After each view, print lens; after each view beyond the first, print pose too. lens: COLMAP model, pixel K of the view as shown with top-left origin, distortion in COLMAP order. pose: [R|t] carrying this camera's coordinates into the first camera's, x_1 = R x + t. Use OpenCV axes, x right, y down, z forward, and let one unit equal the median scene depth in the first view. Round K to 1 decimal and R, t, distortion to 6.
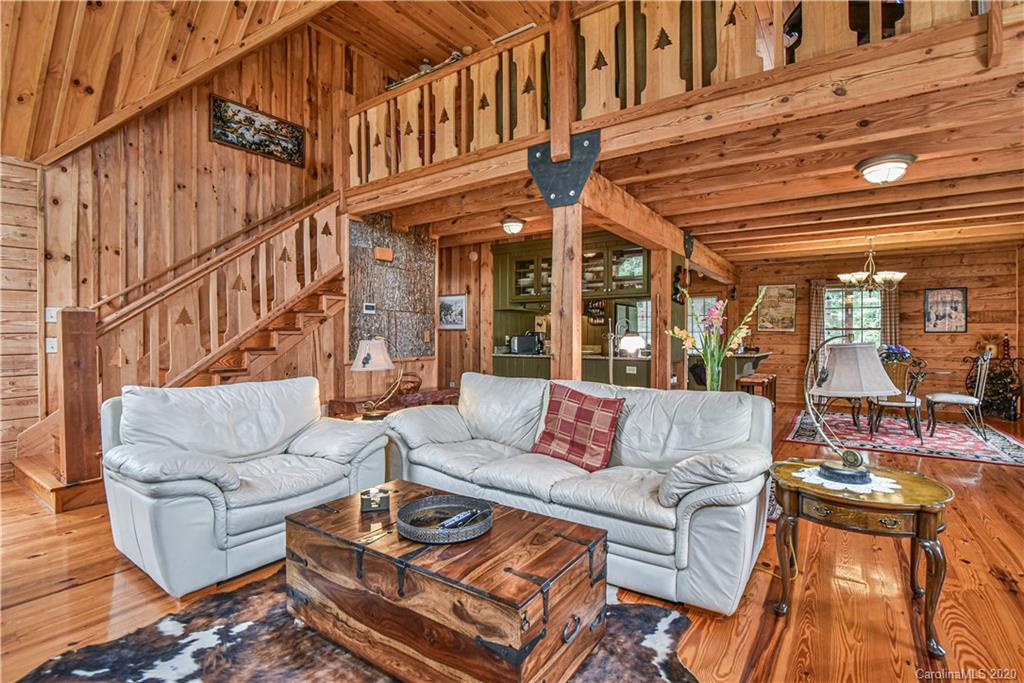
lens RADIAL K [[475.8, 0, 514.2], [0, 475.8, 339.9], [0, 0, 1]] dist [-0.022412, 0.002335]
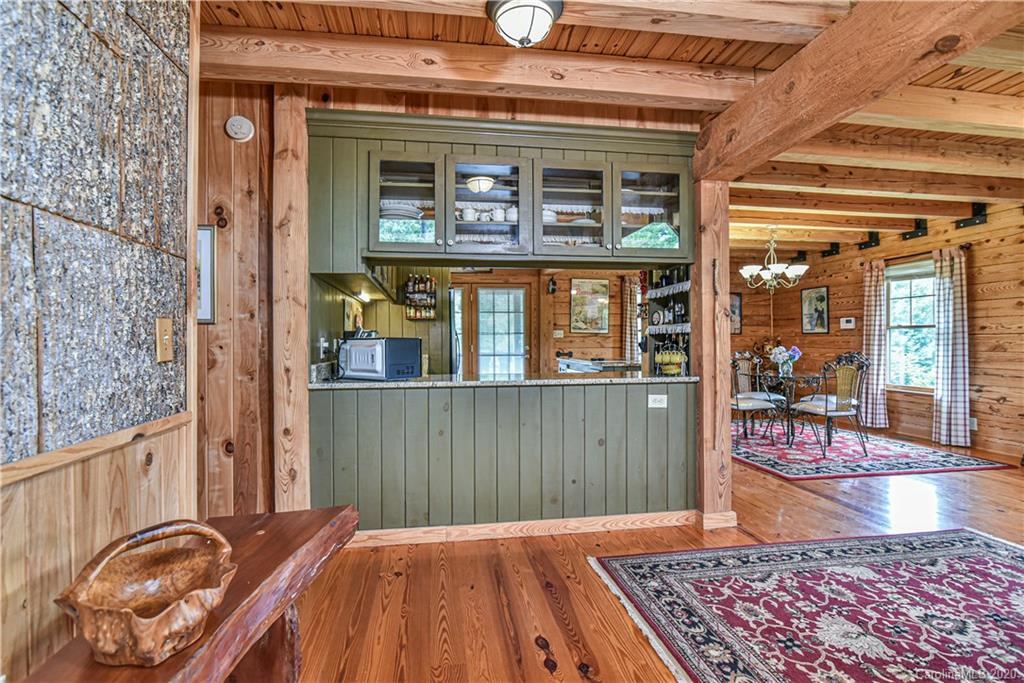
lens RADIAL K [[475.8, 0, 503.1], [0, 475.8, 343.6], [0, 0, 1]] dist [-0.022412, 0.002335]
pose [[0.727724, -0.008994, 0.685811, -0.190062], [0.008793, 0.999954, 0.003784, -0.004080], [-0.685813, 0.003276, 0.727770, 0.578488]]
